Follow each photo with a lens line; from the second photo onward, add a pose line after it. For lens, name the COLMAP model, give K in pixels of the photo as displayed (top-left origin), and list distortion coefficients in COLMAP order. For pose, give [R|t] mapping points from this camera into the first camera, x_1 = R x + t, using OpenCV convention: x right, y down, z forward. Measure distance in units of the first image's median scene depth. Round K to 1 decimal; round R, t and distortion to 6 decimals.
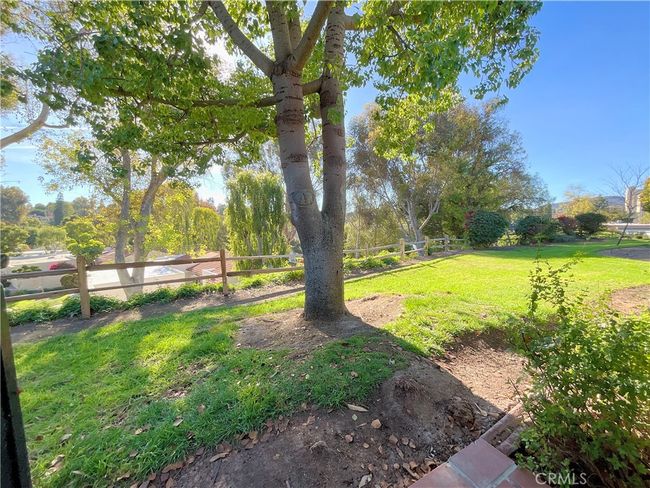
lens RADIAL K [[266.2, 0, 325.0], [0, 266.2, 244.0], [0, 0, 1]] dist [0.000312, 0.000511]
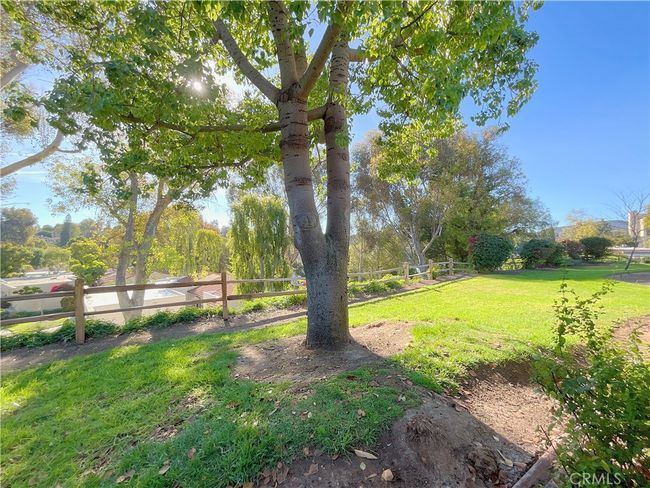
lens RADIAL K [[266.2, 0, 325.0], [0, 266.2, 244.0], [0, 0, 1]] dist [0.000312, 0.000511]
pose [[0.999939, 0.005645, -0.009538, -0.003394], [-0.006429, 0.996420, -0.084300, -0.003442], [0.009028, 0.084357, 0.996395, 0.016844]]
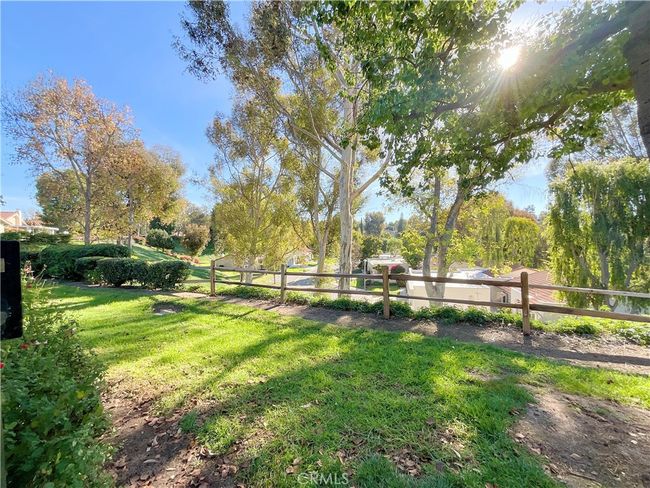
lens RADIAL K [[266.2, 0, 325.0], [0, 266.2, 244.0], [0, 0, 1]] dist [0.000312, 0.000511]
pose [[0.490292, 0.023454, -0.871243, -0.006107], [-0.062019, 0.998043, -0.008034, -0.022351], [0.869349, 0.057972, 0.490787, 0.149222]]
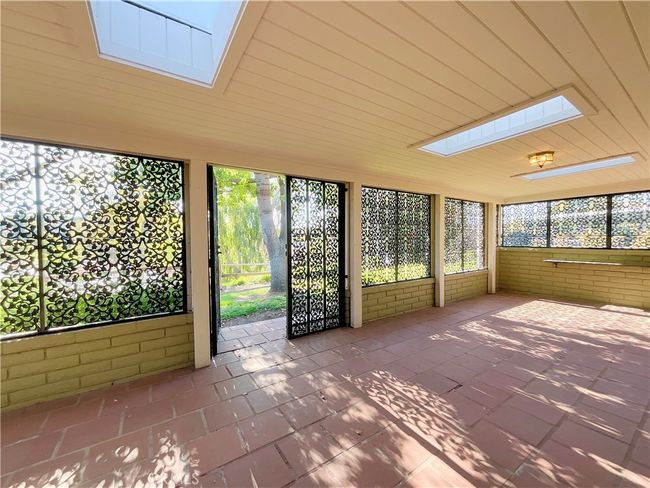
lens RADIAL K [[266.2, 0, 325.0], [0, 266.2, 244.0], [0, 0, 1]] dist [0.000312, 0.000511]
pose [[0.996772, 0.008413, 0.079839, 0.108874], [-0.003821, 0.998338, -0.057497, 0.025052], [-0.080190, 0.057006, 0.995148, -0.647210]]
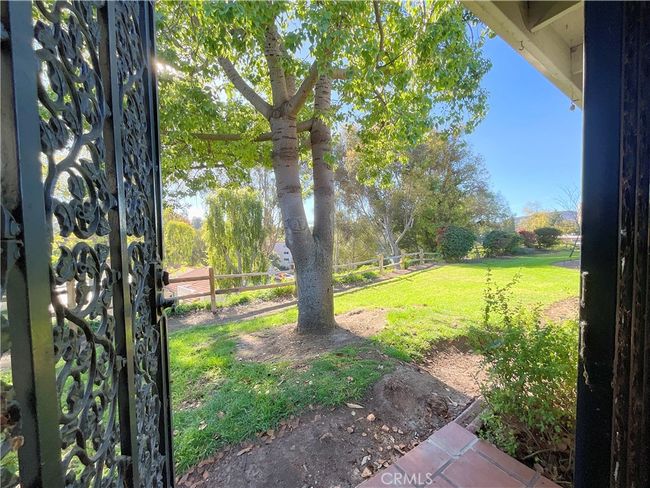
lens RADIAL K [[266.2, 0, 325.0], [0, 266.2, 244.0], [0, 0, 1]] dist [0.000312, 0.000511]
pose [[0.996597, -0.006075, 0.082199, -0.036531], [0.010131, 0.998747, -0.049010, -0.020007], [-0.081798, 0.049676, 0.995410, -0.076495]]
